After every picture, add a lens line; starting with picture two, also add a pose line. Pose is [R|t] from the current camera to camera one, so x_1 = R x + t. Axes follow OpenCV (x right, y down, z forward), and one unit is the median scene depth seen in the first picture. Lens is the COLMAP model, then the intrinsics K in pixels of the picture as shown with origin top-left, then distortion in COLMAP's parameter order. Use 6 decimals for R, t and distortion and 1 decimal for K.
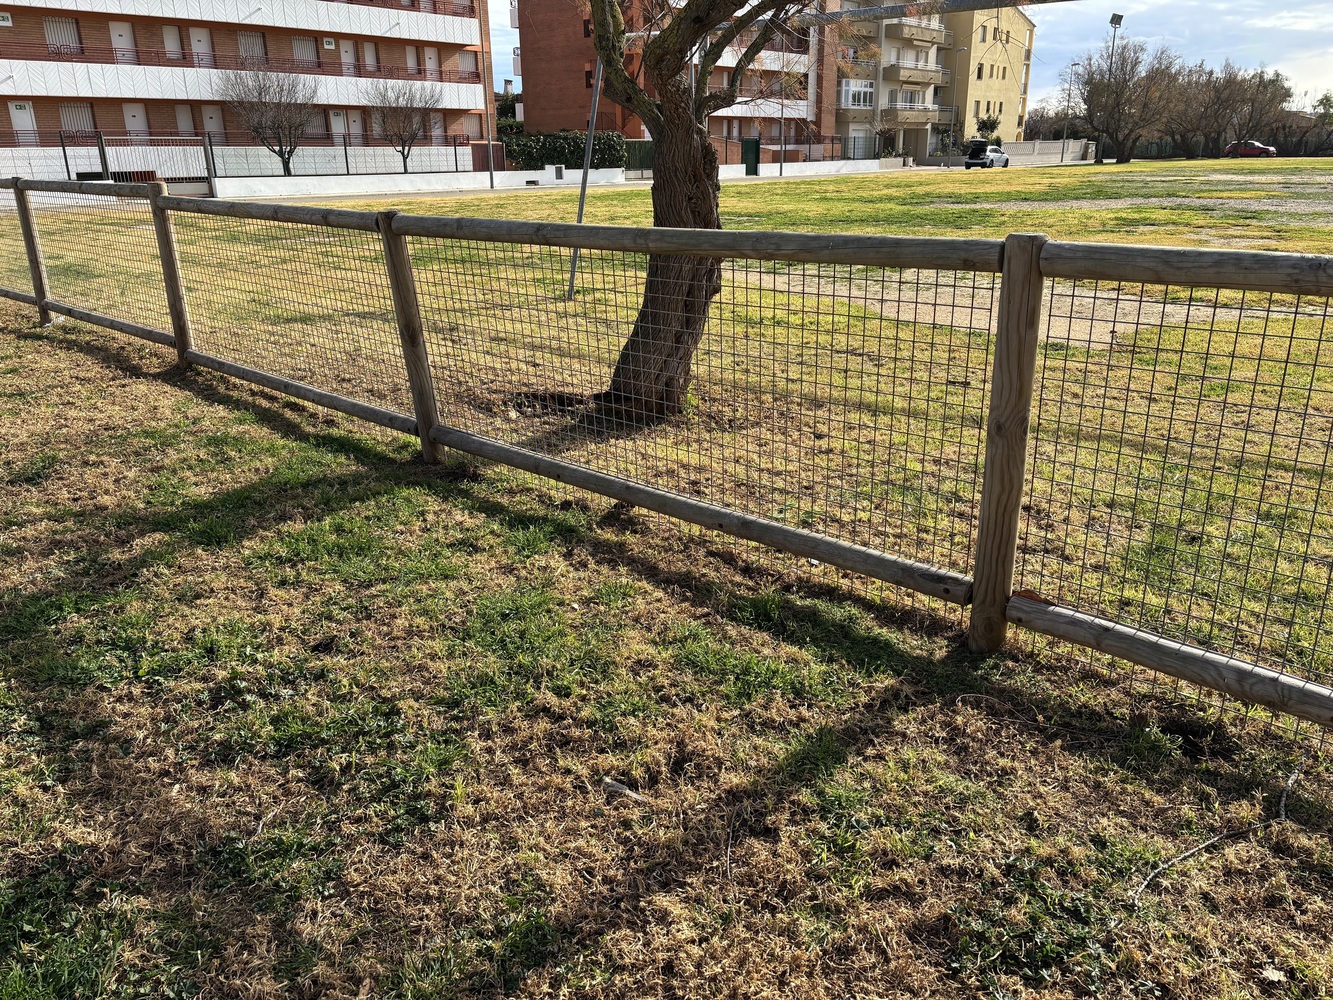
lens RADIAL K [[977.1, 0, 668.8], [0, 977.1, 491.5], [0, 0, 1]] dist [0.022922, -0.018327]
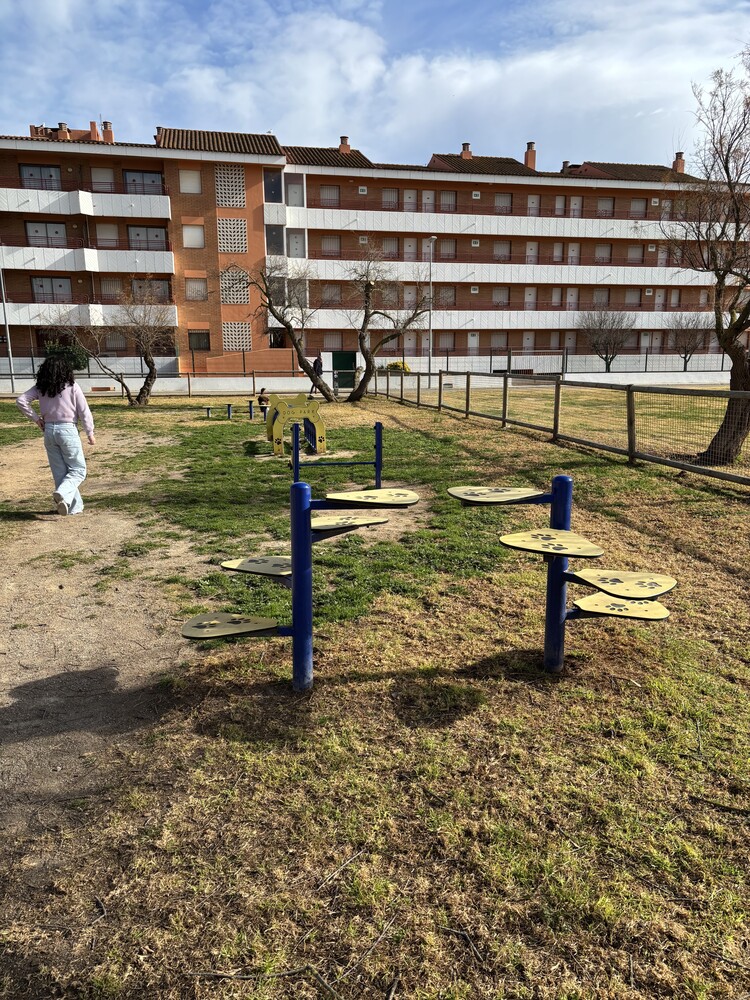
lens RADIAL K [[733.0, 0, 375.9], [0, 733.0, 504.7], [0, 0, 1]] dist [0.022922, -0.018327]
pose [[0.791897, 0.121426, -0.598461, 0.056823], [-0.199692, 0.977642, -0.065876, 0.044542], [0.577081, 0.171675, 0.798439, -0.140258]]
